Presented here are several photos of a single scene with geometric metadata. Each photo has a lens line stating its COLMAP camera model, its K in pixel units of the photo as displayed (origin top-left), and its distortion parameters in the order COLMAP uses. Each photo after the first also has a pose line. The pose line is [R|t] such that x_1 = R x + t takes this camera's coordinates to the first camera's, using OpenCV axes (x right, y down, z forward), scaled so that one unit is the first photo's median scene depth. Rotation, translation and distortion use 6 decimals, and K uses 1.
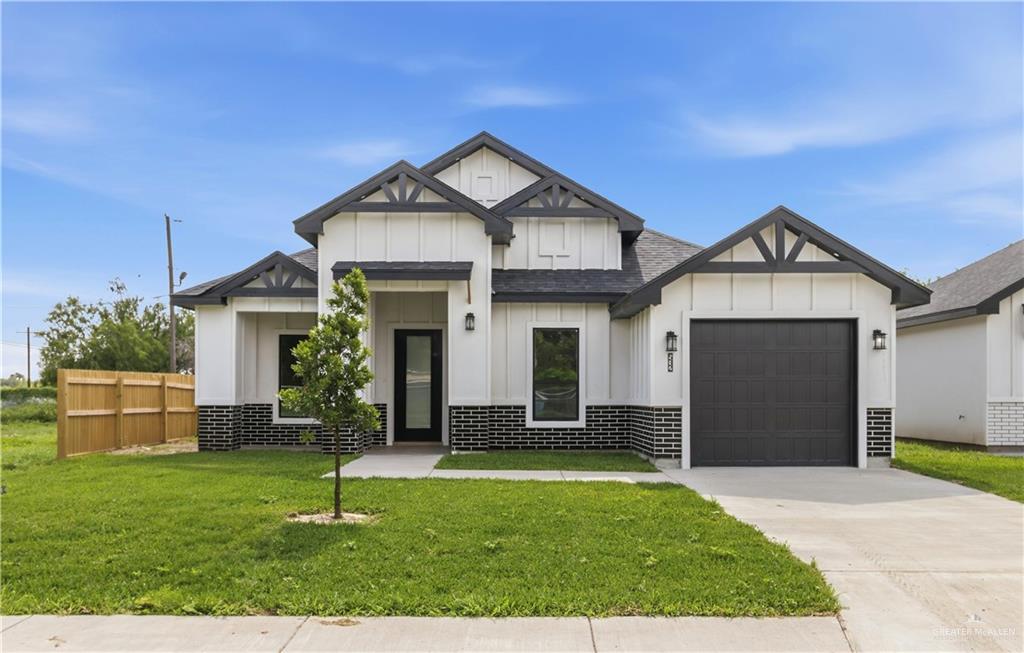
lens RADIAL K [[933.3, 0, 511.9], [0, 933.3, 329.7], [0, 0, 1]] dist [0.010290, 0.000000]
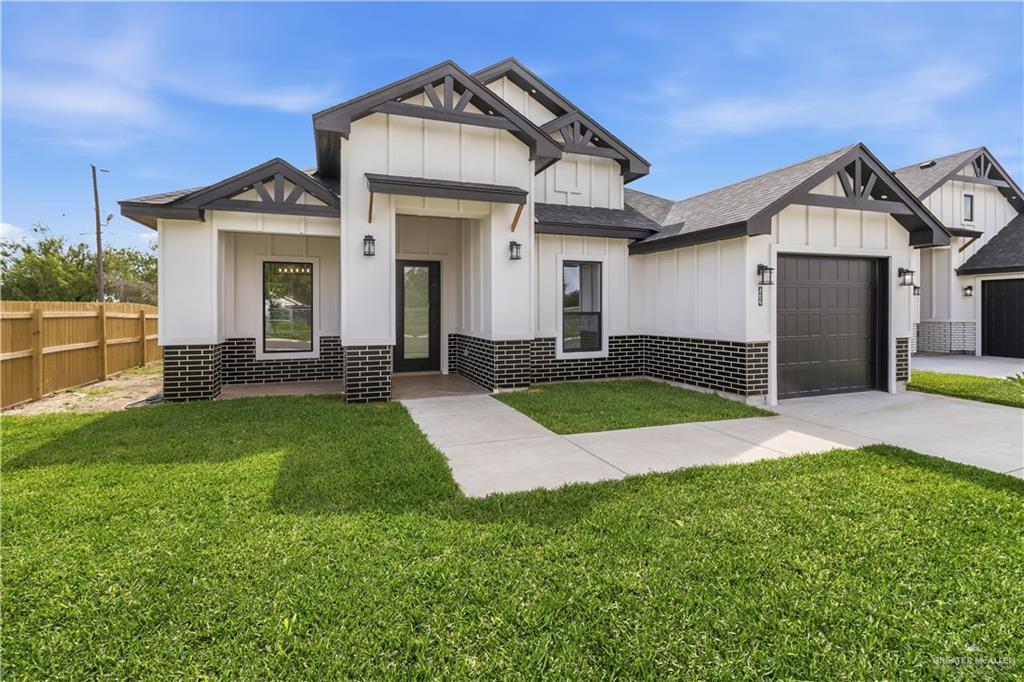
lens RADIAL K [[486.2, 0, 511.0], [0, 486.2, 291.5], [0, 0, 1]] dist [0.003361, 0.000942]
pose [[0.934347, 0.009106, 0.356247, -0.216093], [-0.020889, 0.999354, 0.029242, 0.017792], [-0.355751, -0.034763, 0.933934, 0.531674]]
